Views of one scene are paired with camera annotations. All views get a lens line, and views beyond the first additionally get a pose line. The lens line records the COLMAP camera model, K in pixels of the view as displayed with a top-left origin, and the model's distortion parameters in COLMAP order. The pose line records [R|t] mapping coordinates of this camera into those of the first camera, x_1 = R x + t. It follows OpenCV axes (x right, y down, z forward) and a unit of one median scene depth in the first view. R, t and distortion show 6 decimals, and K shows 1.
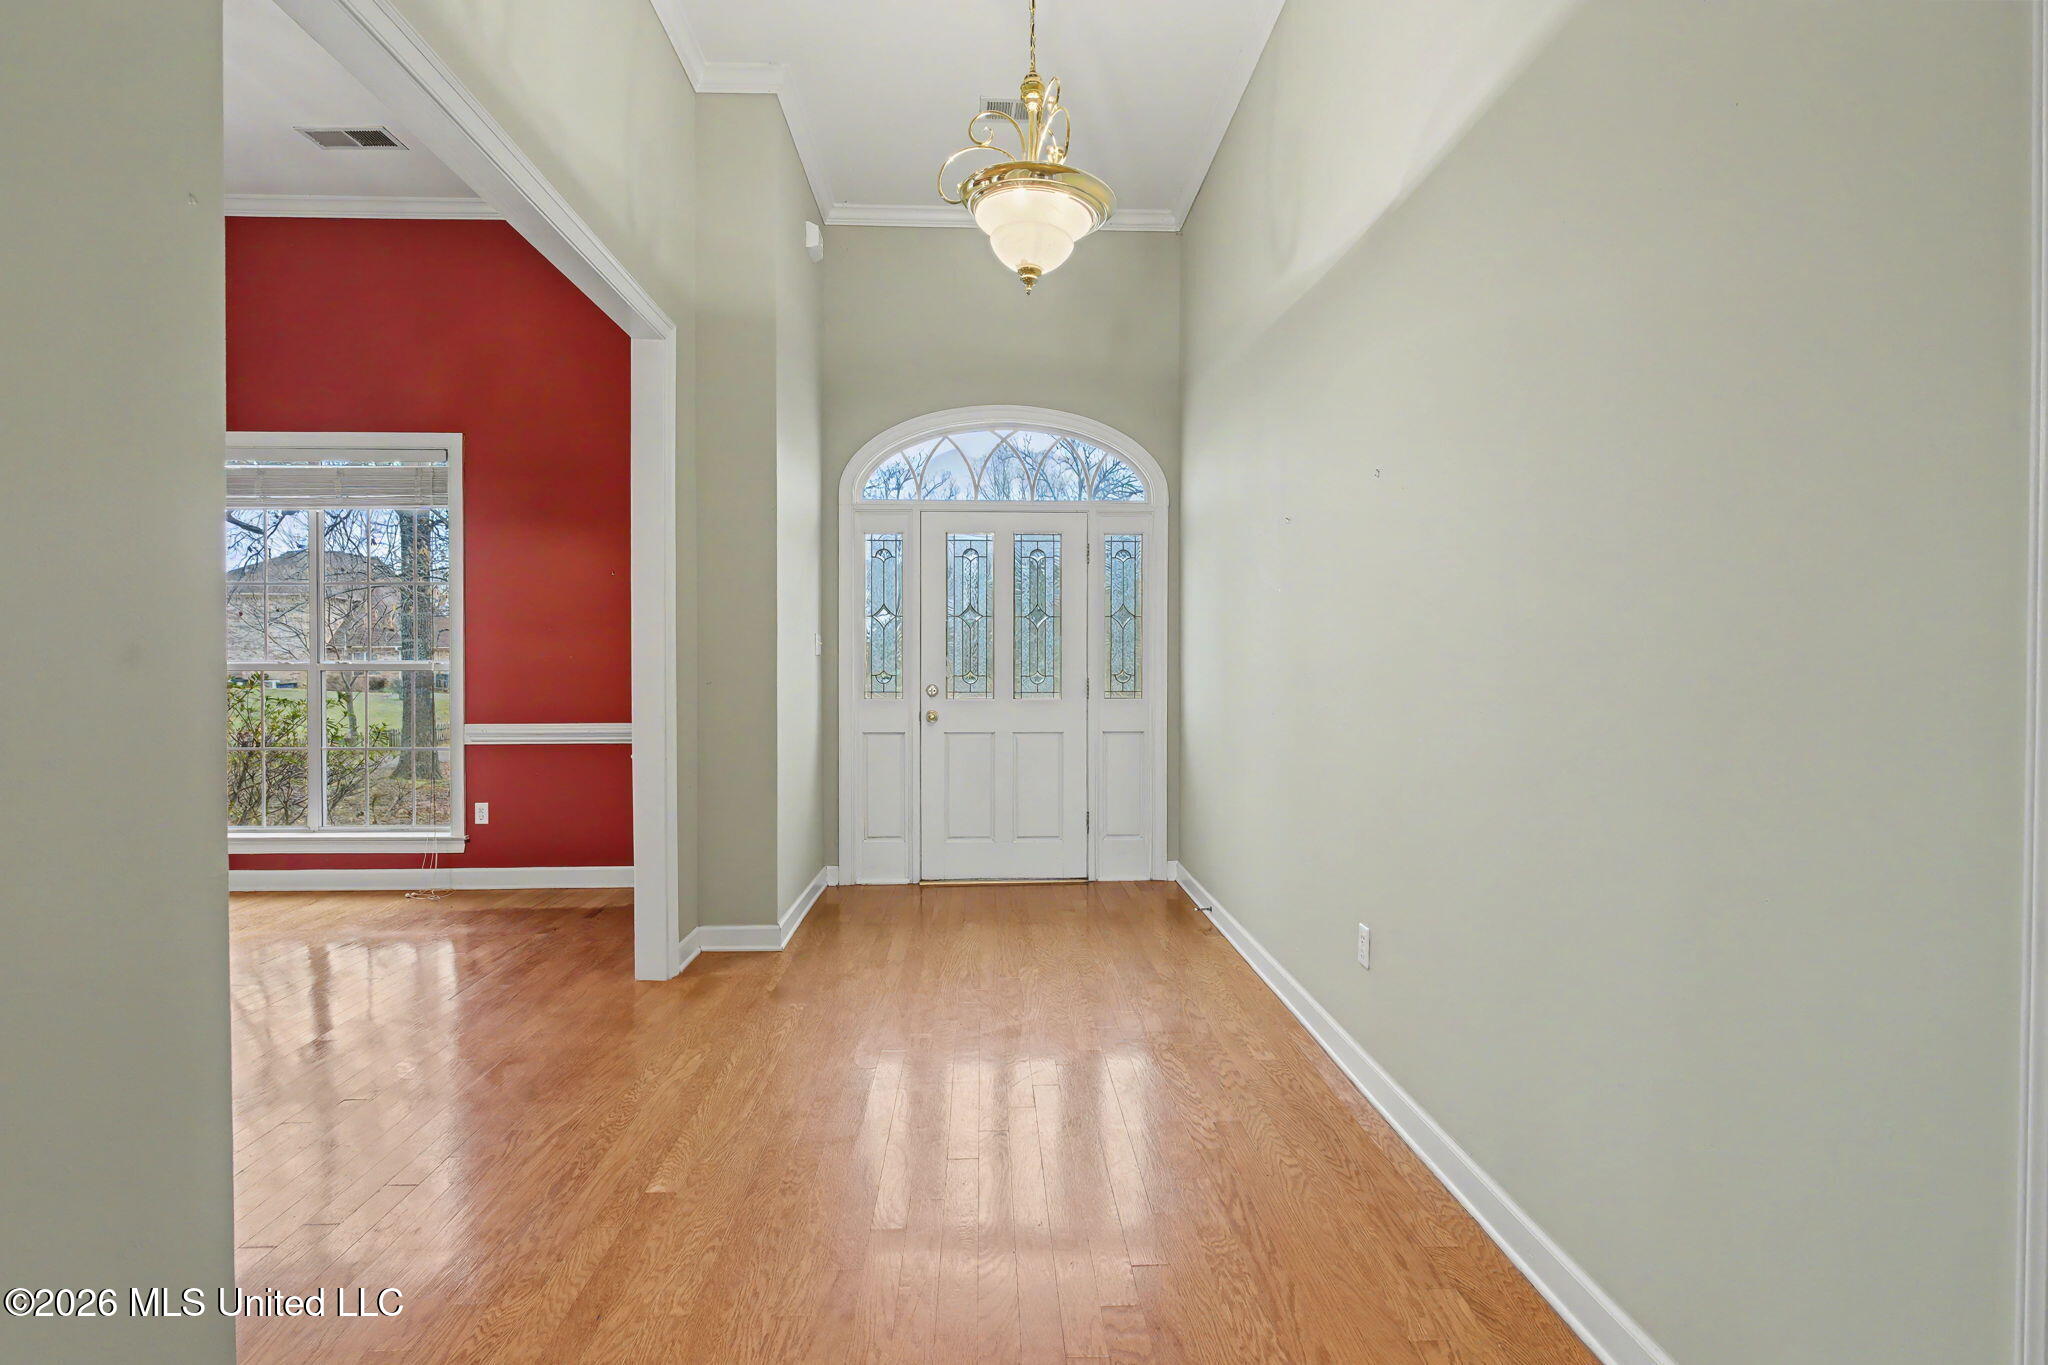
lens RADIAL K [[980.4, 0, 1024.0], [0, 980.4, 682.5], [0, 0, 1]] dist [-0.000620, -0.000071]
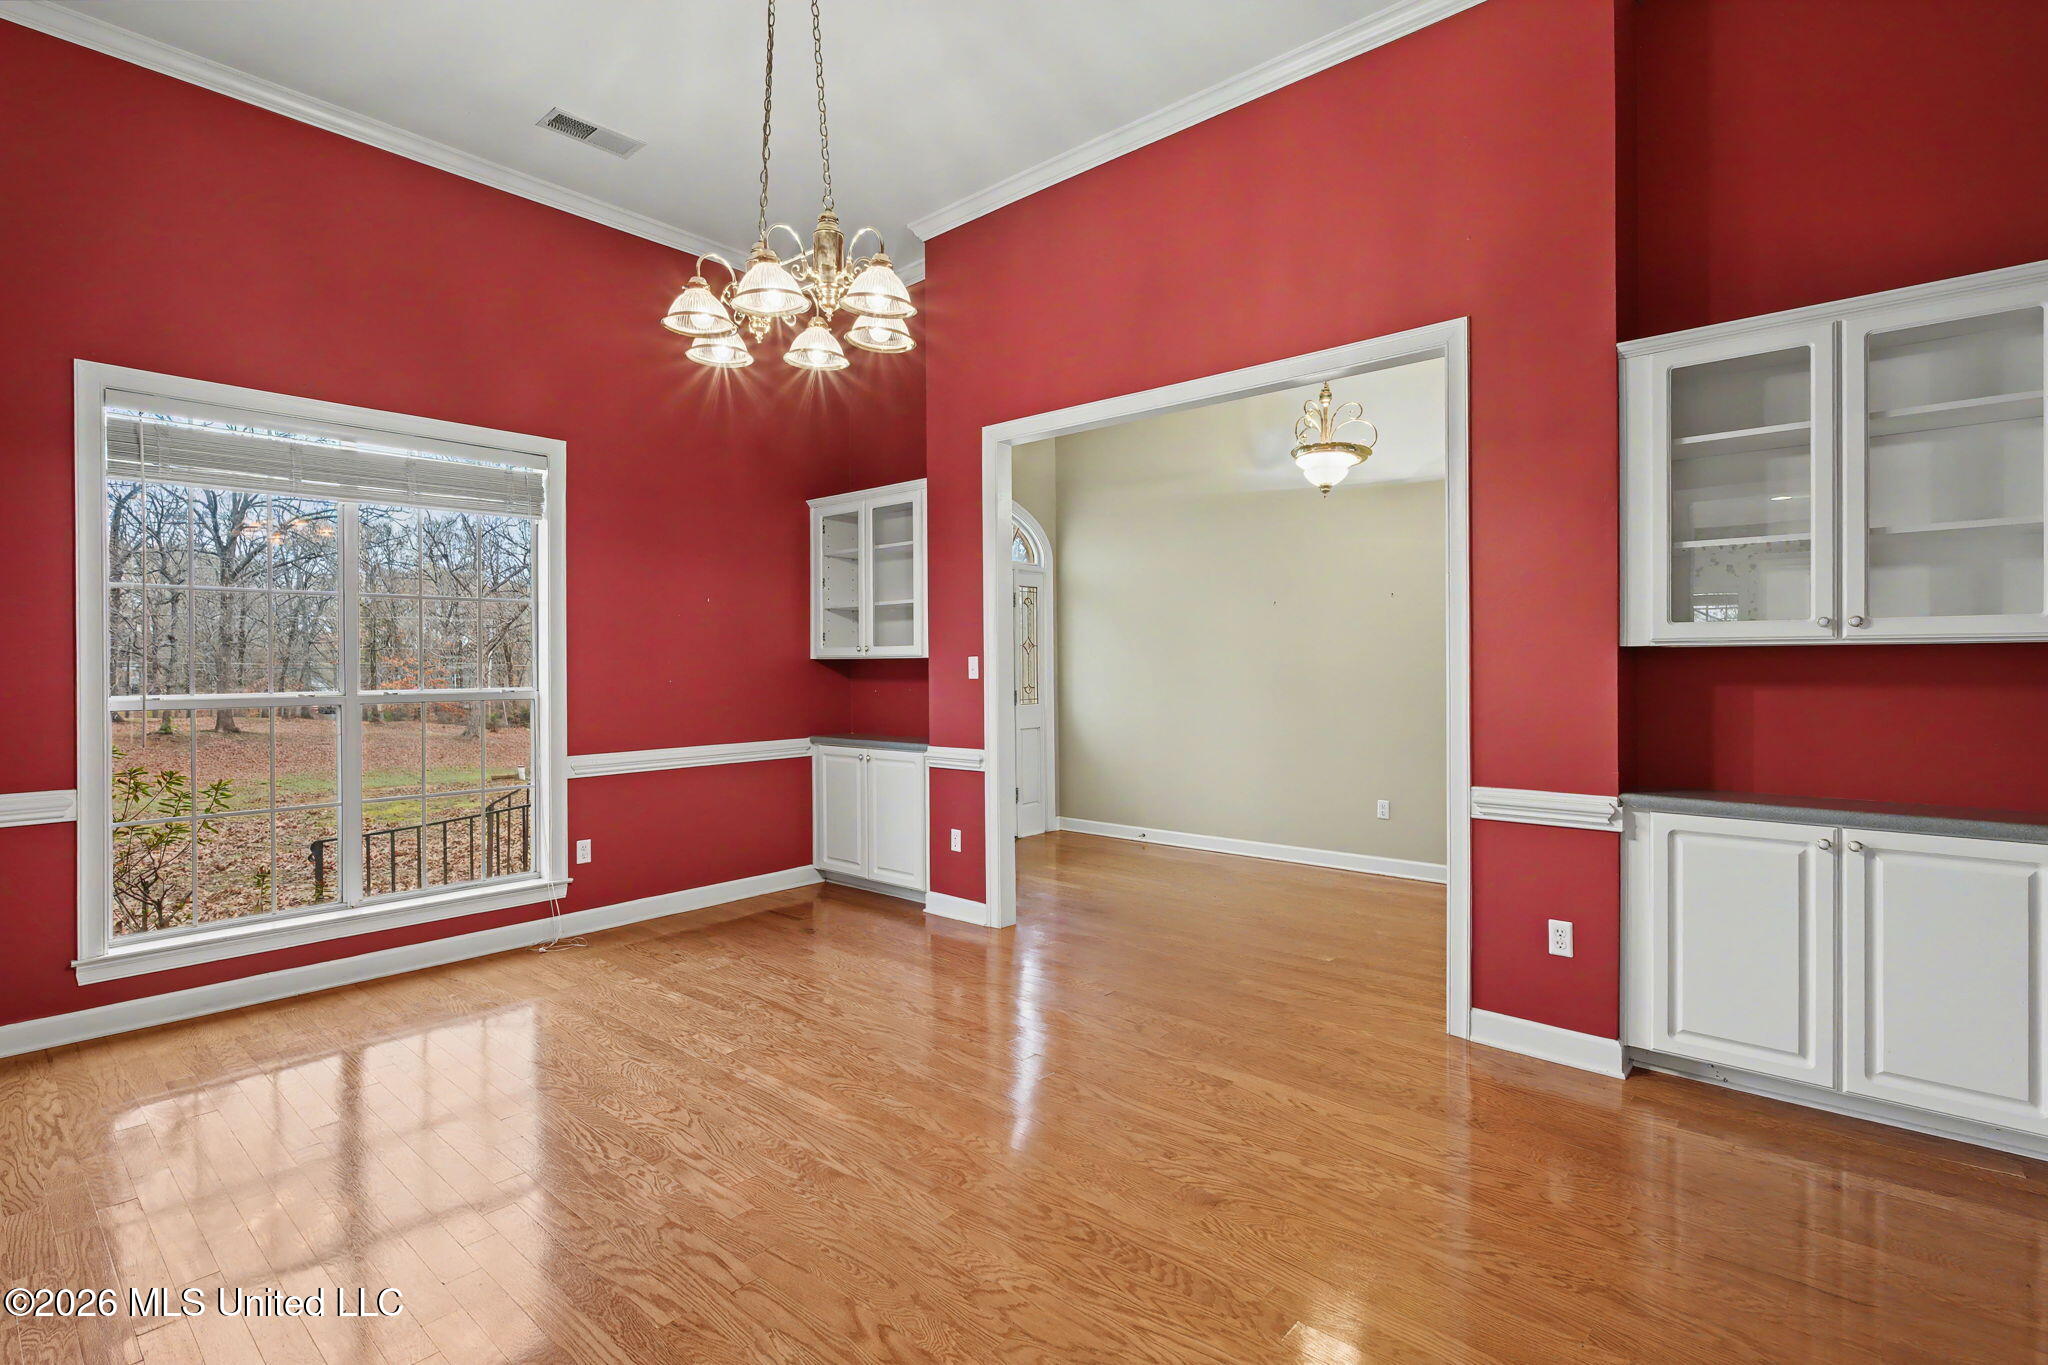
lens RADIAL K [[999.4, 0, 1020.7], [0, 999.4, 659.5], [0, 0, 1]] dist [-0.000390, -0.000035]
pose [[0.664008, 0.001745, 0.747724, -0.985955], [0.021783, 0.999528, -0.021677, -0.018623], [-0.747409, 0.030681, 0.663656, 0.059033]]
